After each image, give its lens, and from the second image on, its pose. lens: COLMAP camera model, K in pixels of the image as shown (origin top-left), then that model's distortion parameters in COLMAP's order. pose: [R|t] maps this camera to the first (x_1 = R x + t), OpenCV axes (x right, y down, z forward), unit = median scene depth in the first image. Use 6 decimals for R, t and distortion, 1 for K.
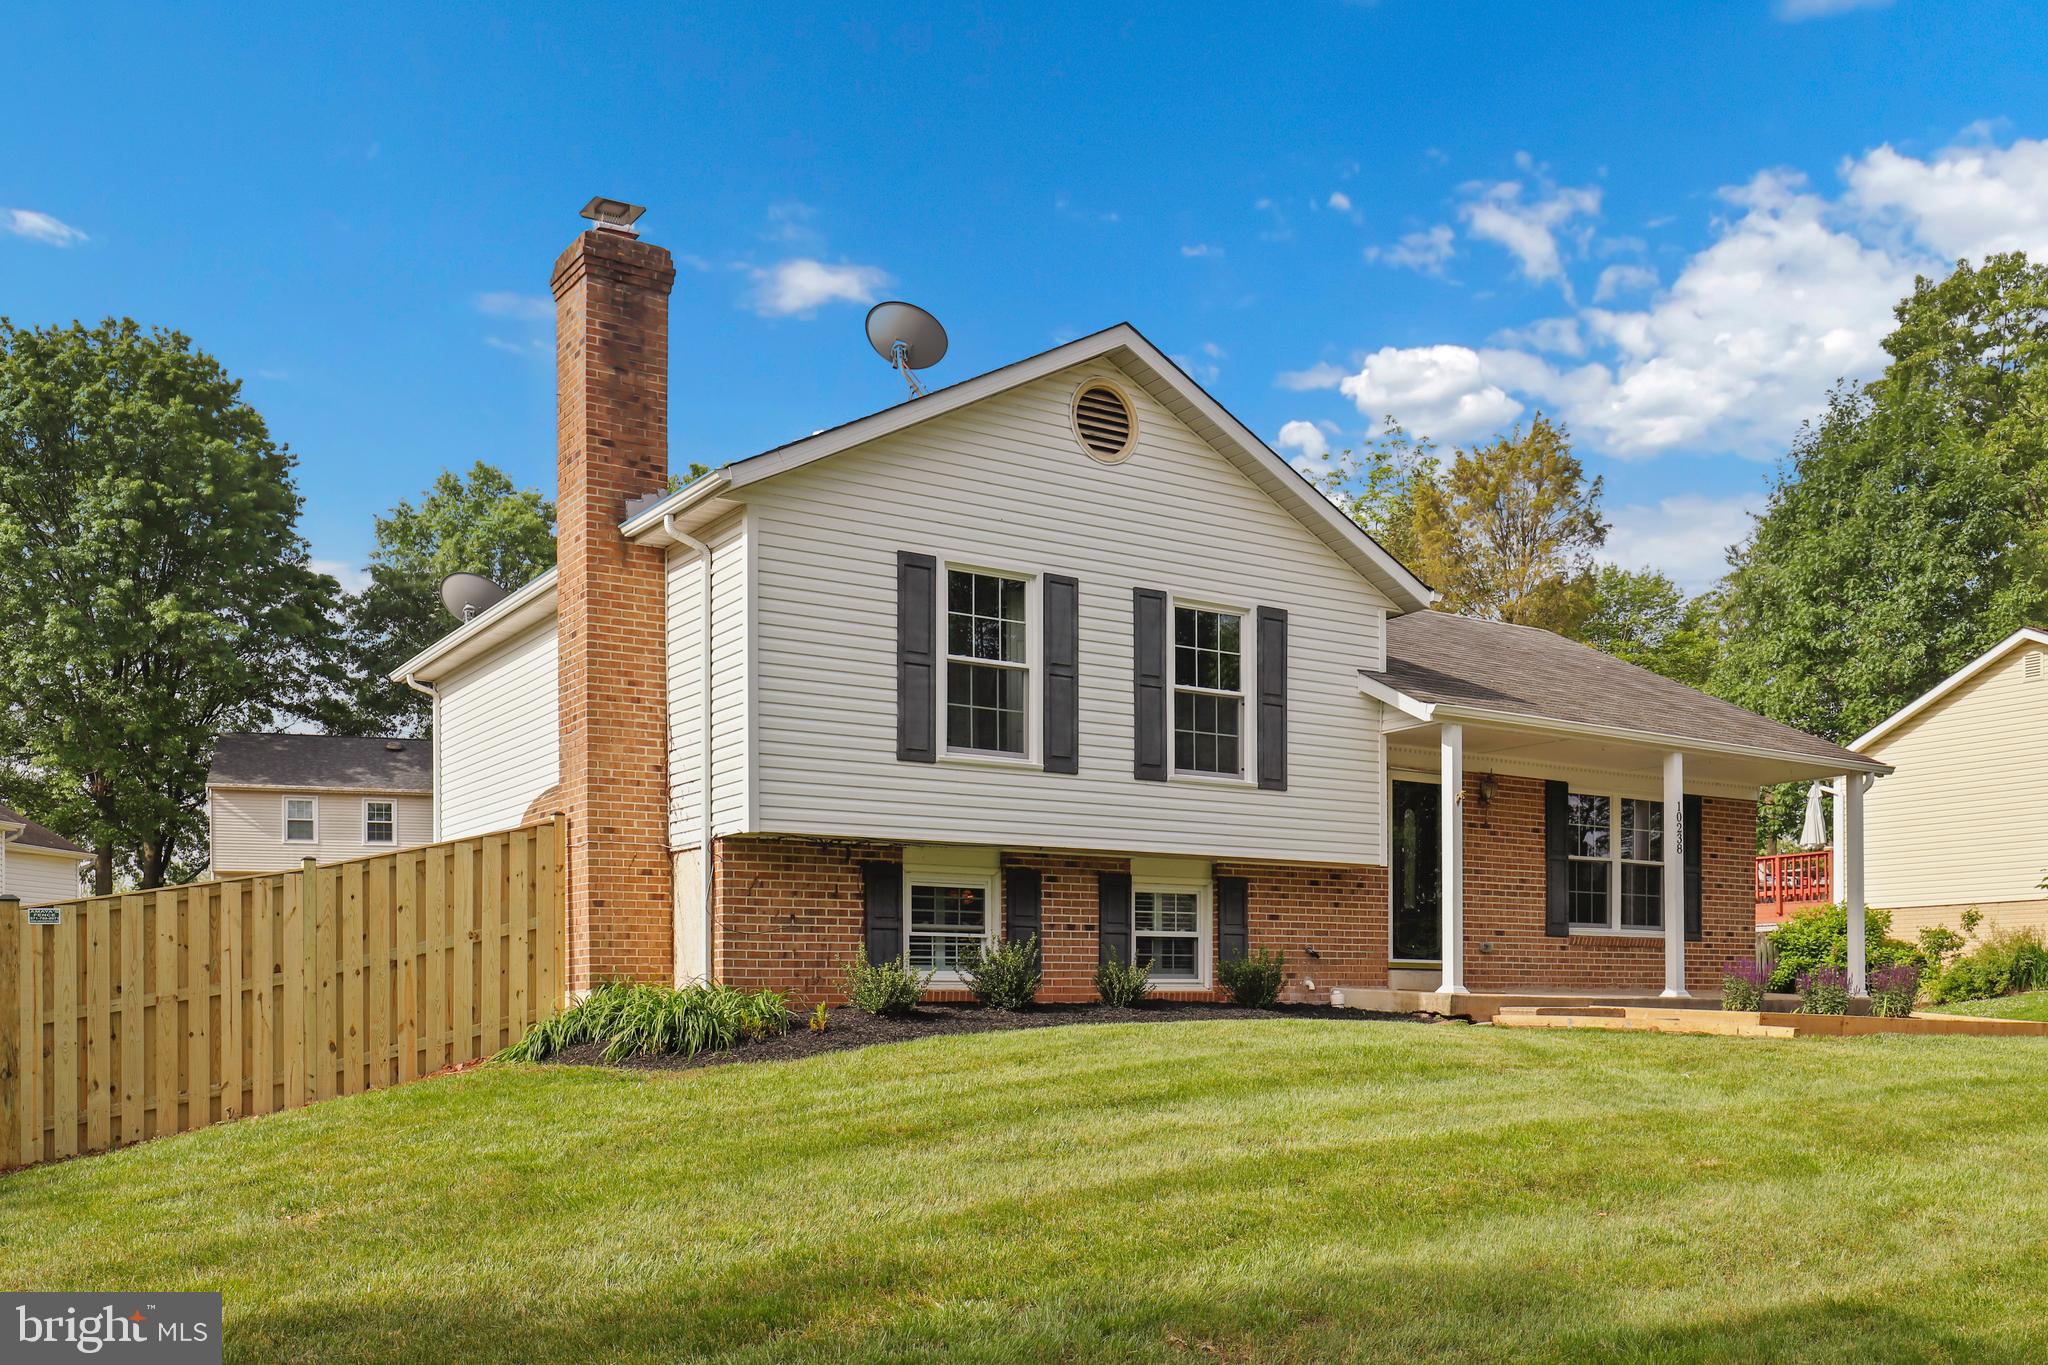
lens RADIAL K [[1718.7, 0, 1024.0], [0, 1718.7, 682.5], [0, 0, 1]] dist [-0.005127, 0.001775]
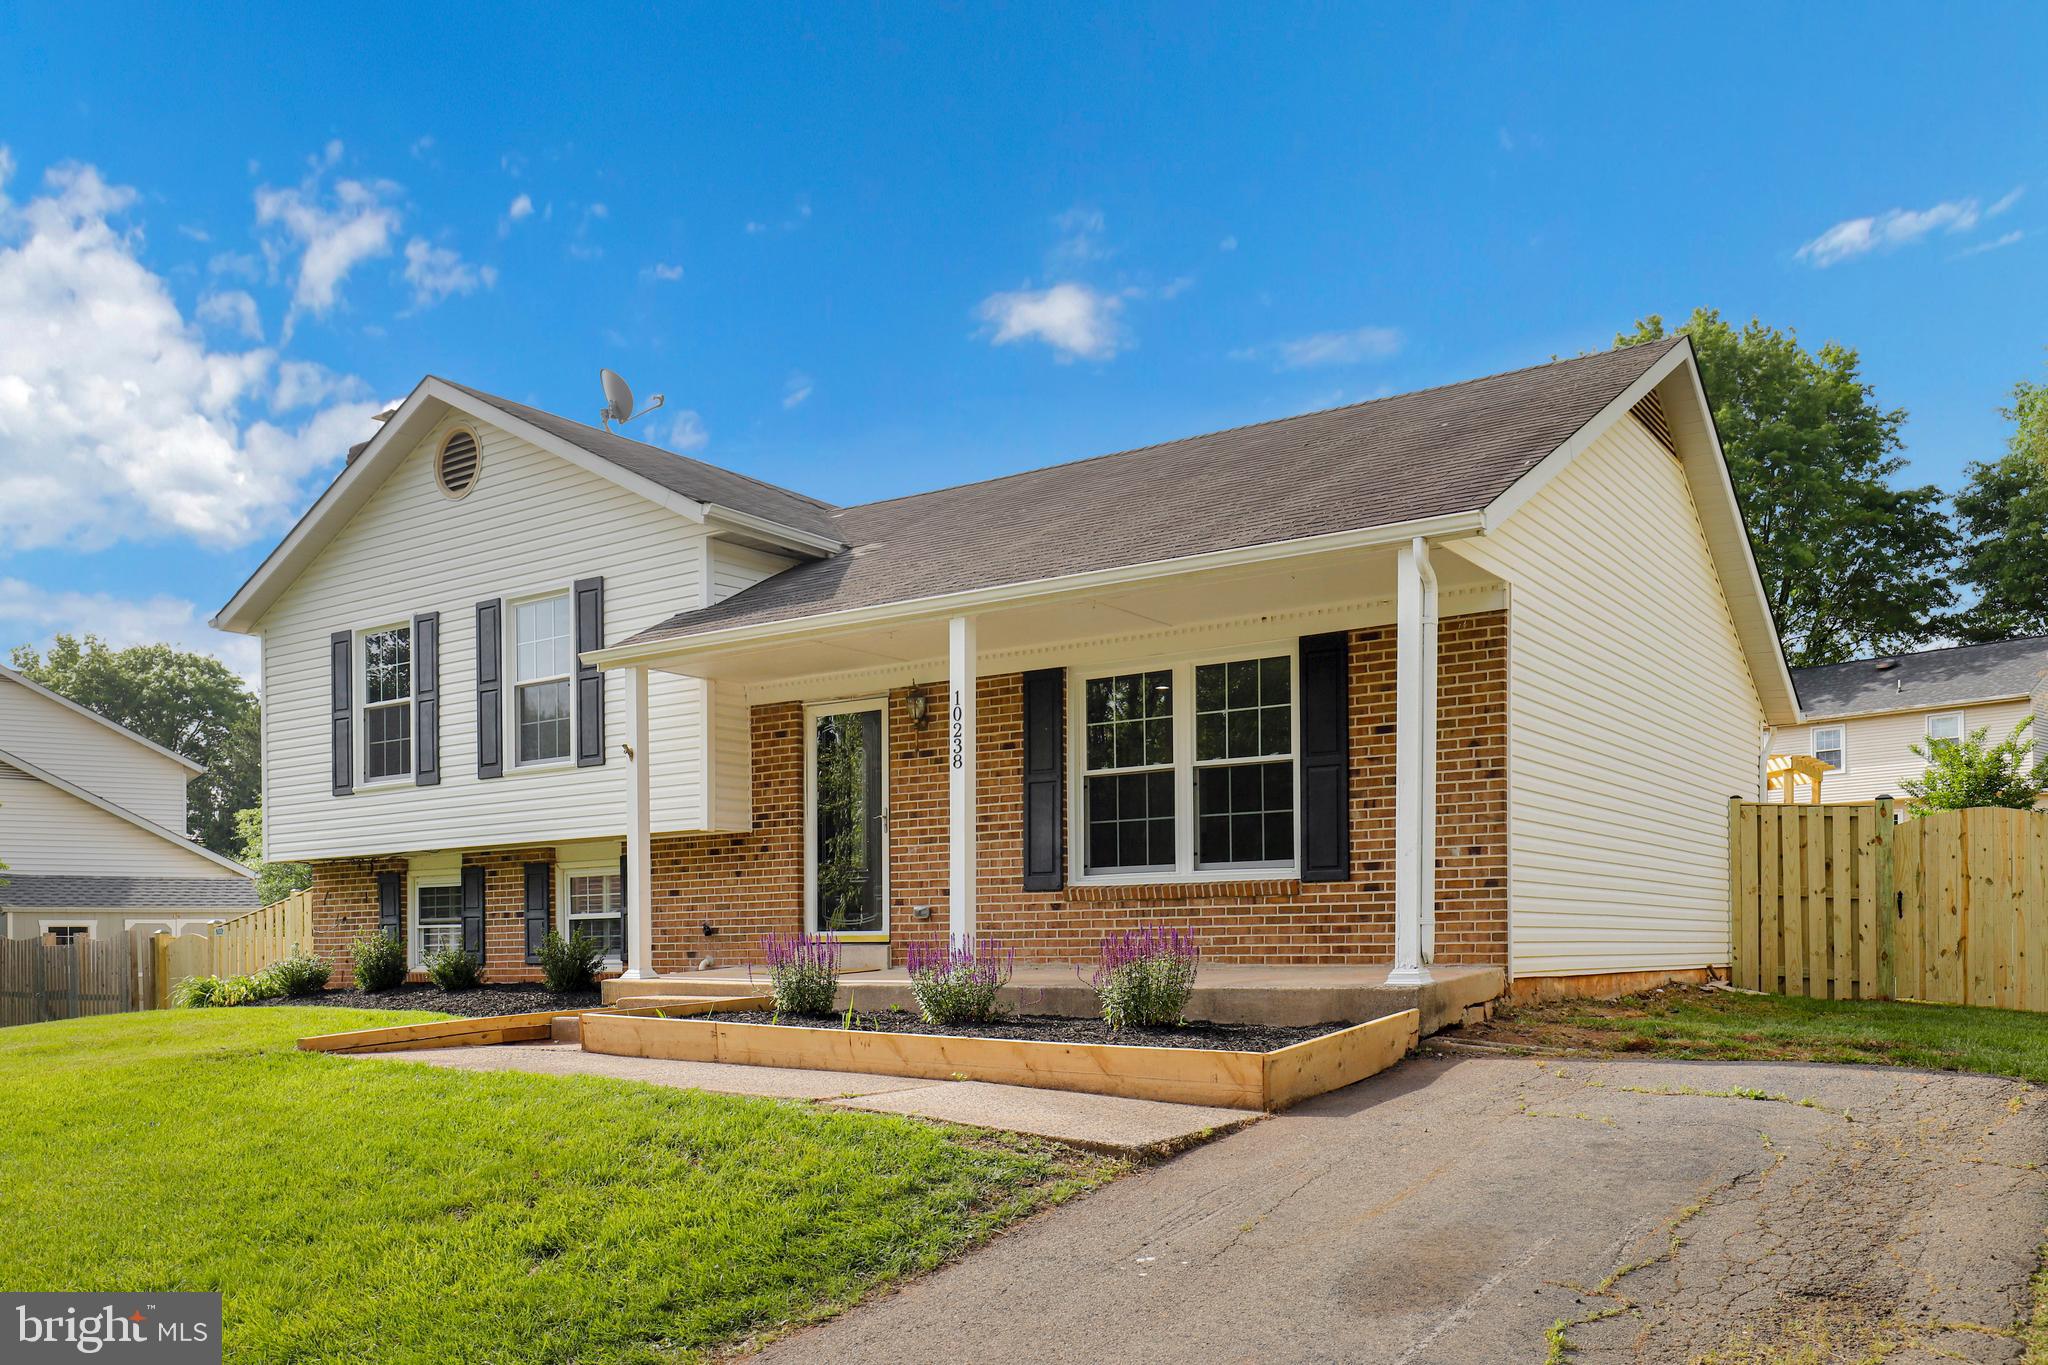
lens RADIAL K [[1591.4, 0, 1024.0], [0, 1591.4, 682.5], [0, 0, 1]] dist [-0.004618, -0.001820]
pose [[0.393300, -0.151966, -0.906764, 1.120595], [0.185798, 0.979035, -0.083490, 0.143932], [0.900441, -0.135638, 0.413289, 0.902137]]
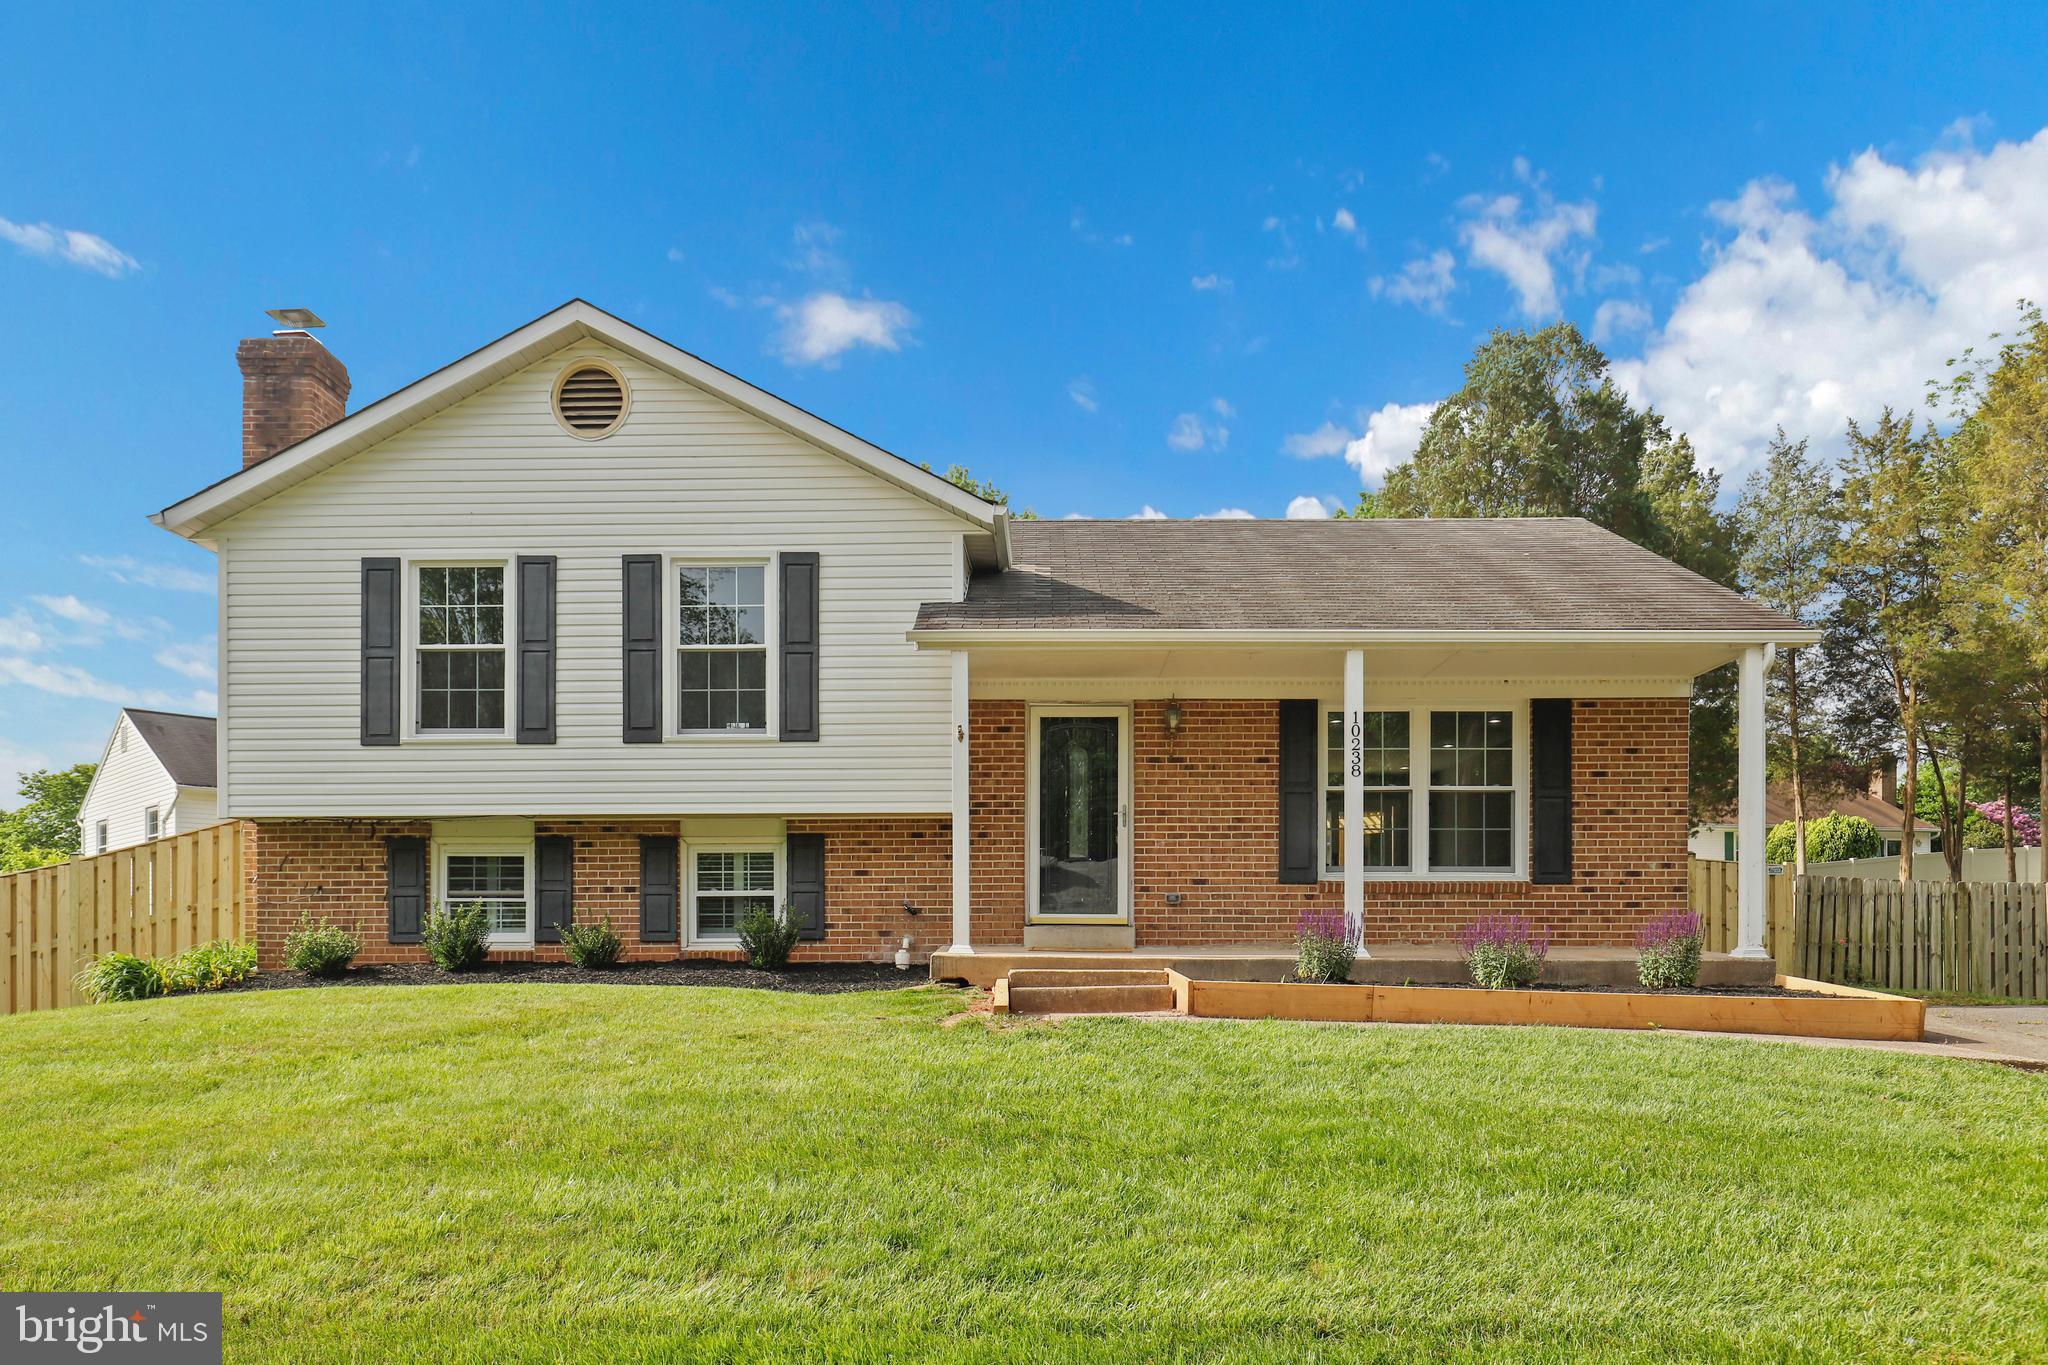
lens RADIAL K [[1339.5, 0, 1027.6], [0, 1339.5, 735.3], [0, 0, 1]] dist [0.004148, 0.001176]
pose [[0.830559, -0.085451, -0.550336, 0.698124], [0.102730, 0.994709, 0.000589, 0.075435], [0.547374, -0.057025, 0.834943, 0.469263]]
